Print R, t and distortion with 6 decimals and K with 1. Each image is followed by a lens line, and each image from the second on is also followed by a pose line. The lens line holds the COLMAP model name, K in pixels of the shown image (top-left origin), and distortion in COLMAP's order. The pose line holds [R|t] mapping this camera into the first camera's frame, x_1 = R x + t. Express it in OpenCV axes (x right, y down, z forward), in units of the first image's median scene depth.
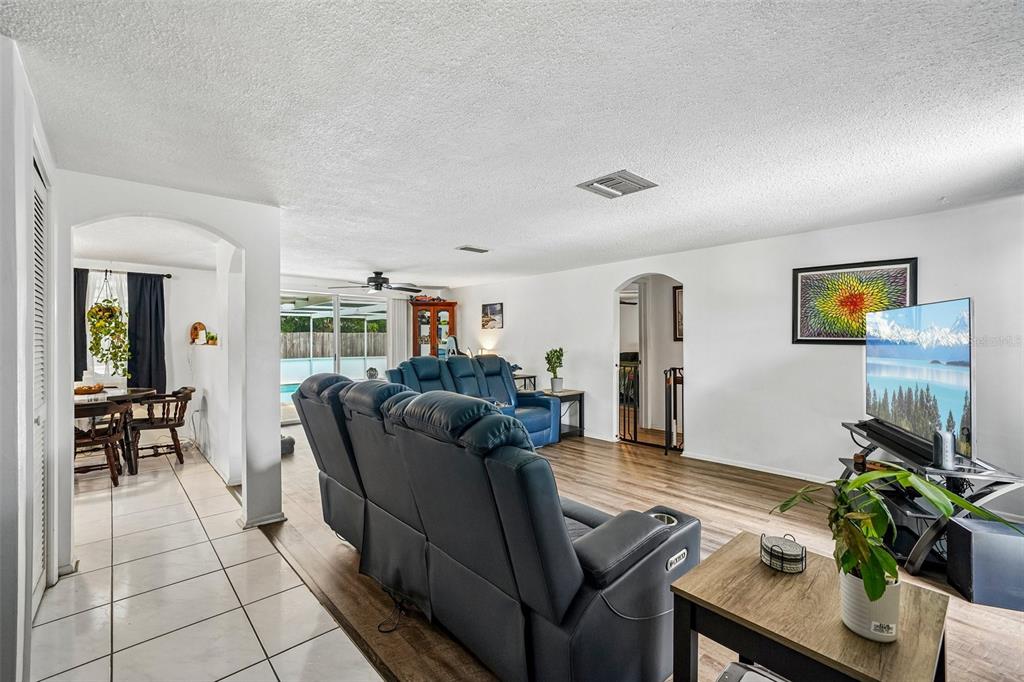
lens RADIAL K [[421.3, 0, 510.4], [0, 421.3, 336.7], [0, 0, 1]] dist [0.000213, 0.000072]
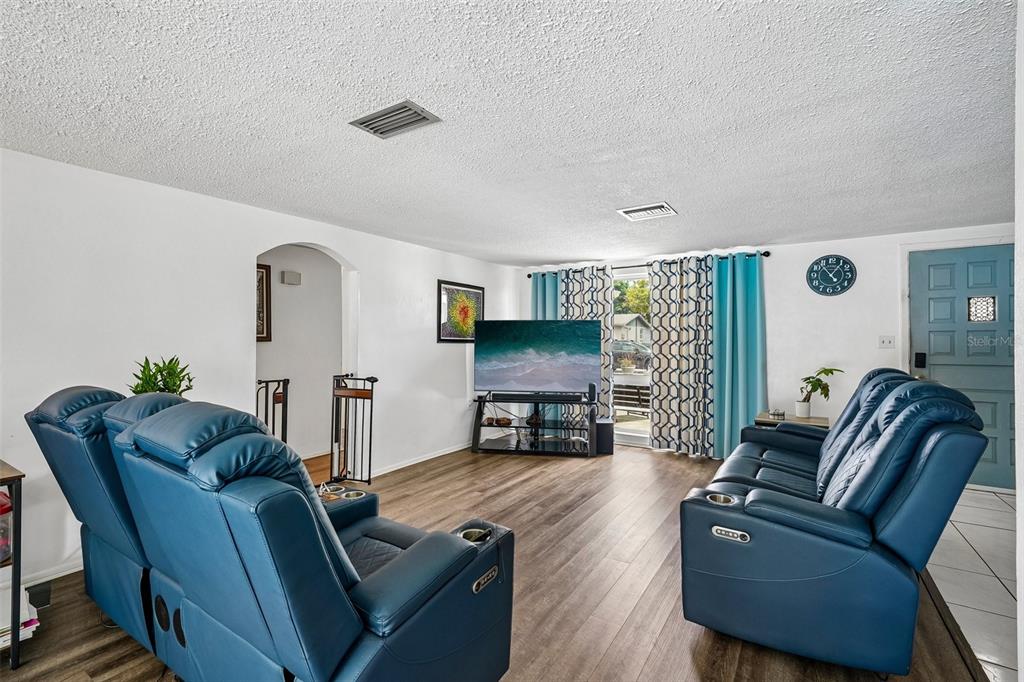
lens RADIAL K [[454.5, 0, 509.6], [0, 454.5, 336.6], [0, 0, 1]] dist [0.001497, 0.000058]
pose [[-0.226731, 0.003511, 0.973951, -0.633351], [-0.009288, 0.999940, -0.005767, 0.005097], [-0.973913, -0.010354, -0.226685, 1.131325]]
